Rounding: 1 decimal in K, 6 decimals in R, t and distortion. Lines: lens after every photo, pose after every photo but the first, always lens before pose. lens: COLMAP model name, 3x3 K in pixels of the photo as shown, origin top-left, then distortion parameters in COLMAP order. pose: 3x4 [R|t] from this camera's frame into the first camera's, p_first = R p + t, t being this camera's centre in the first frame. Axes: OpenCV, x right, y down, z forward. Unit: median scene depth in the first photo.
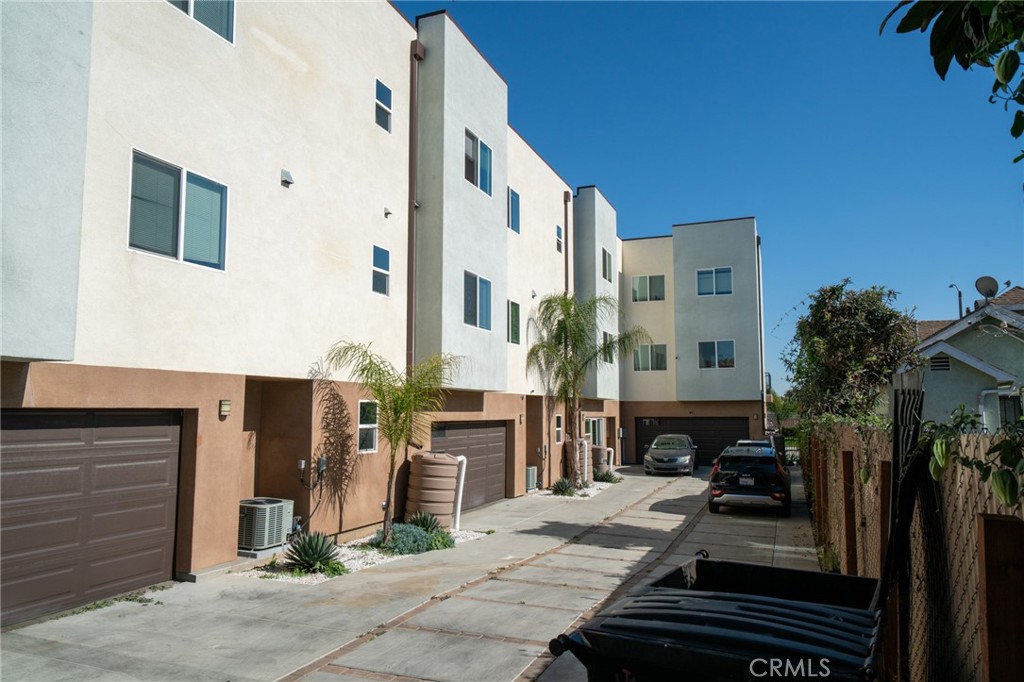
lens RADIAL K [[700.3, 0, 512.0], [0, 700.3, 341.0], [0, 0, 1]] dist [0.001998, 0.000633]
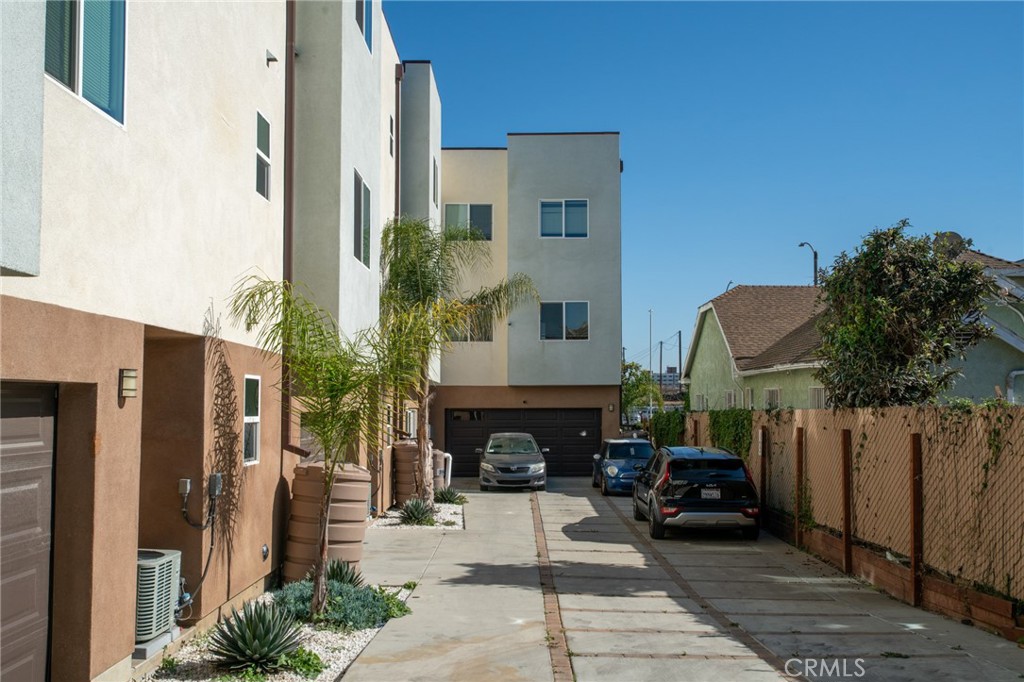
lens RADIAL K [[1013.4, 0, 512.0], [0, 1013.4, 341.0], [0, 0, 1]] dist [0.010507, 0.005714]
pose [[0.932837, 0.021461, 0.359659, -0.265939], [-0.035187, 0.998879, 0.031659, 0.018197], [-0.358577, -0.042188, 0.932546, 0.112086]]
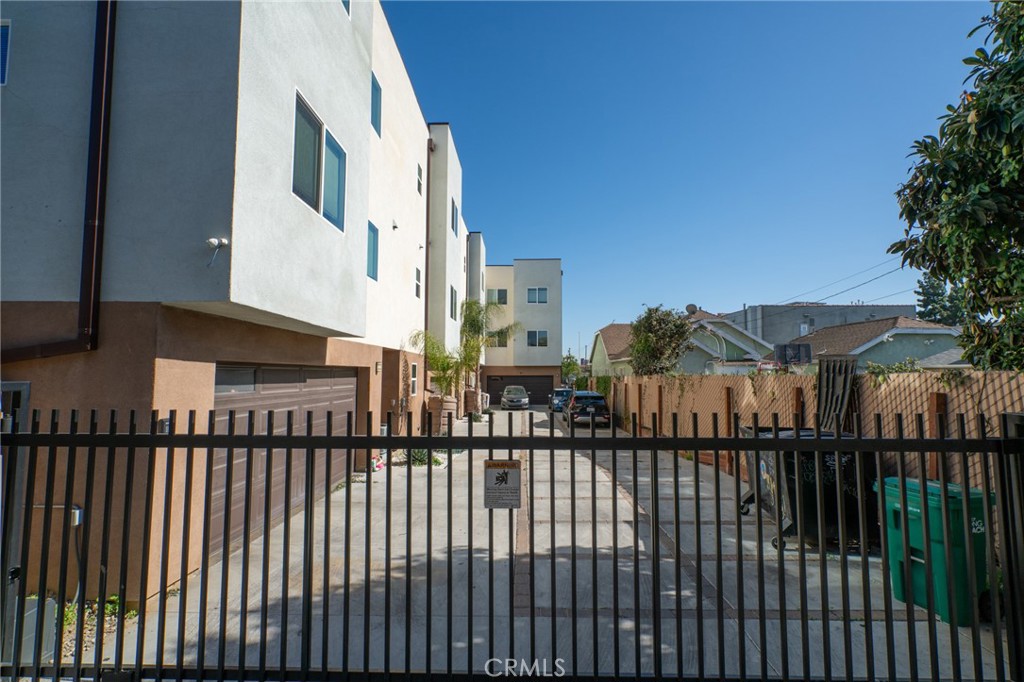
lens RADIAL K [[467.9, 0, 512.0], [0, 467.9, 341.0], [0, 0, 1]] dist [-0.000556, -0.000016]
pose [[0.938811, 0.025443, 0.343491, -0.316025], [-0.036156, 0.999038, 0.024821, -0.001771], [-0.342529, -0.035721, 0.938828, -0.080364]]
